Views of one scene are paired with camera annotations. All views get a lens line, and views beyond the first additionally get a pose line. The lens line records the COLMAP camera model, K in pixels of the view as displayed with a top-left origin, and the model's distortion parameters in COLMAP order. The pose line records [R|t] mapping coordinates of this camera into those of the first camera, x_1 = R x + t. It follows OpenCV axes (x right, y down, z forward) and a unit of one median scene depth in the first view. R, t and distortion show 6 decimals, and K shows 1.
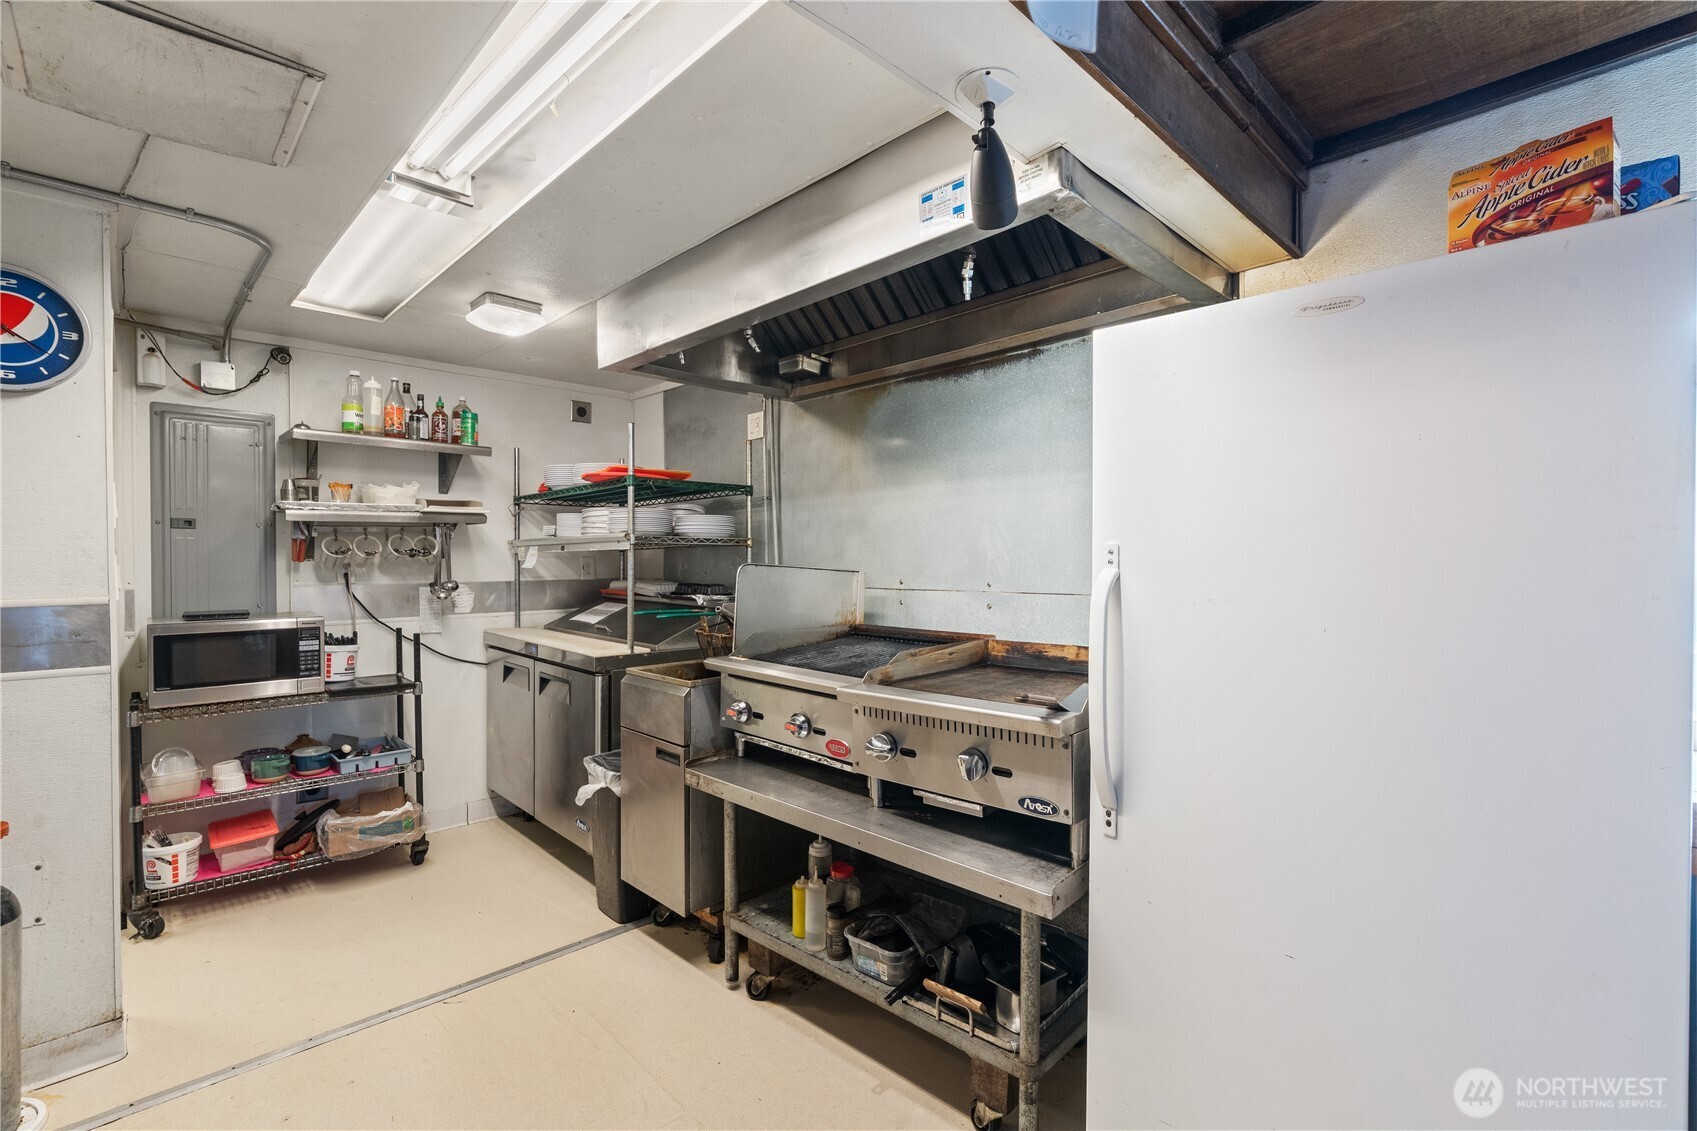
lens RADIAL K [[770.7, 0, 862.3], [0, 770.7, 564.0], [0, 0, 1]] dist [-0.015585, 0.005748]
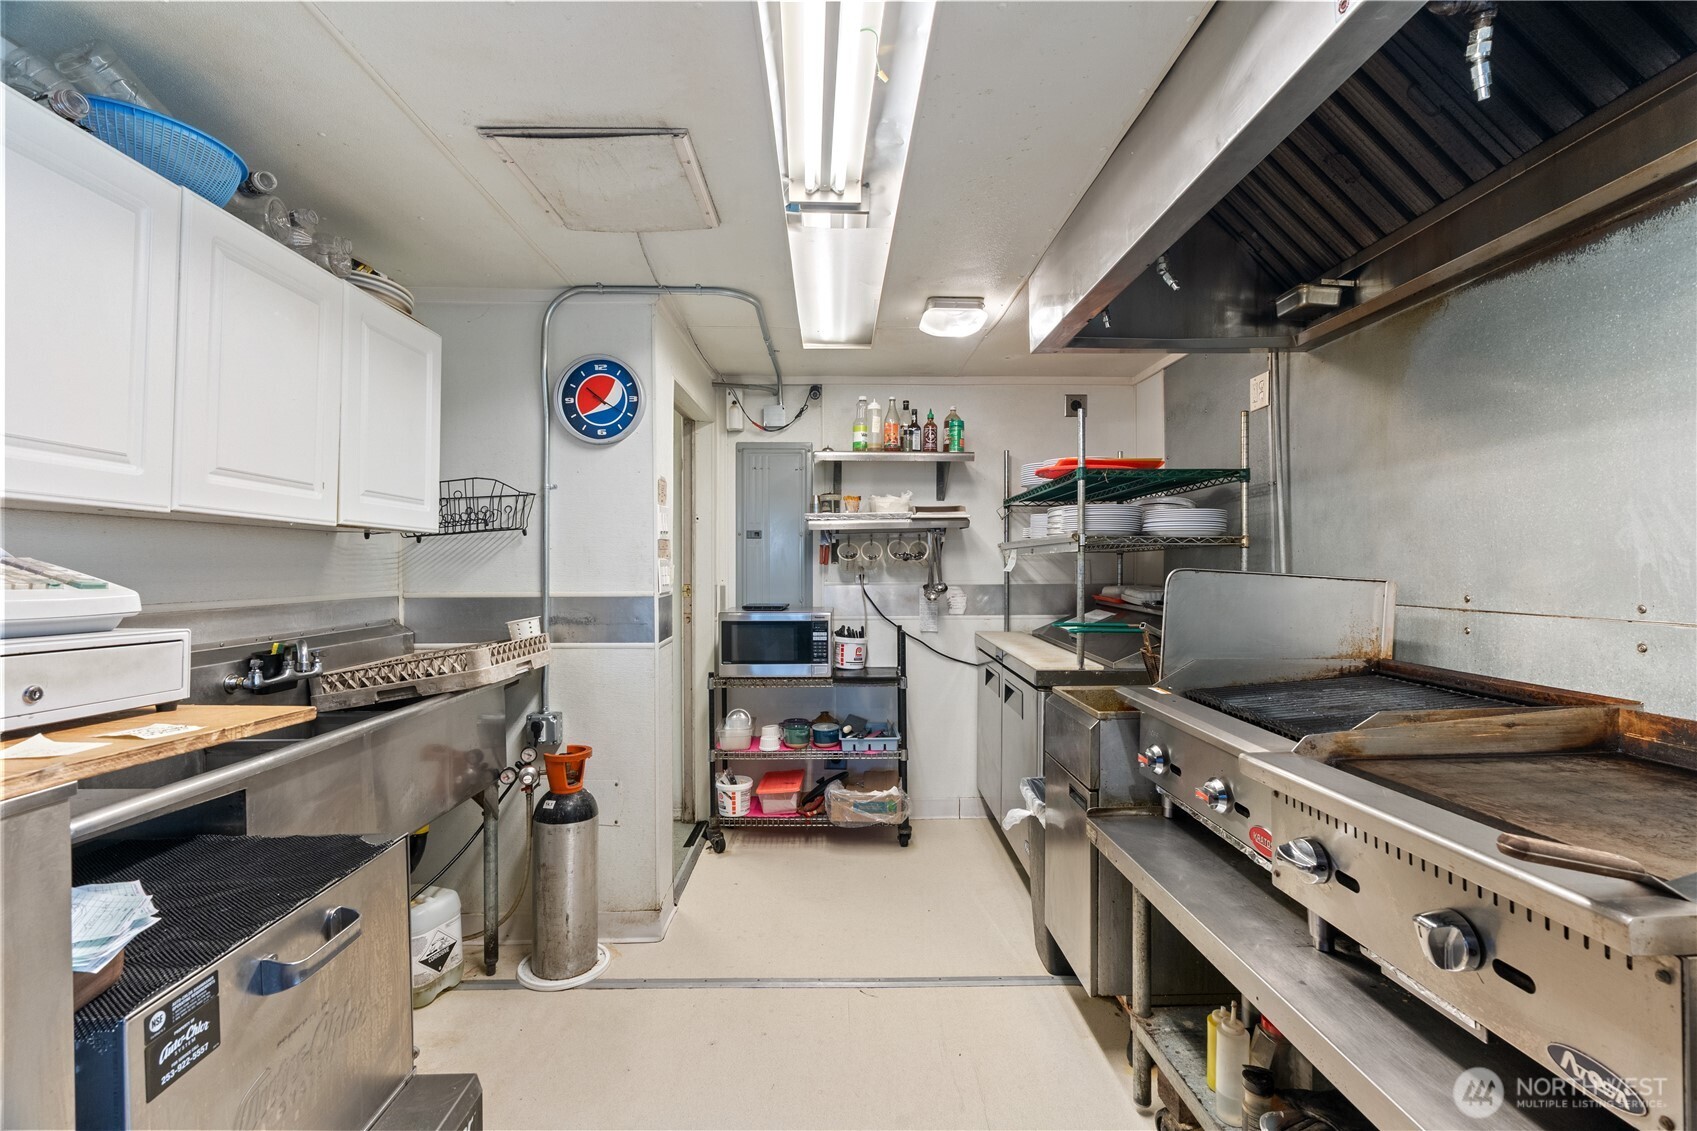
lens RADIAL K [[768.8, 0, 857.3], [0, 768.8, 564.6], [0, 0, 1]] dist [-0.010956, 0.004090]
pose [[0.716114, 0.002688, -0.697978, 0.132612], [-0.004560, 0.999989, -0.000827, -0.002346], [0.697968, 0.003775, 0.716119, 0.191985]]
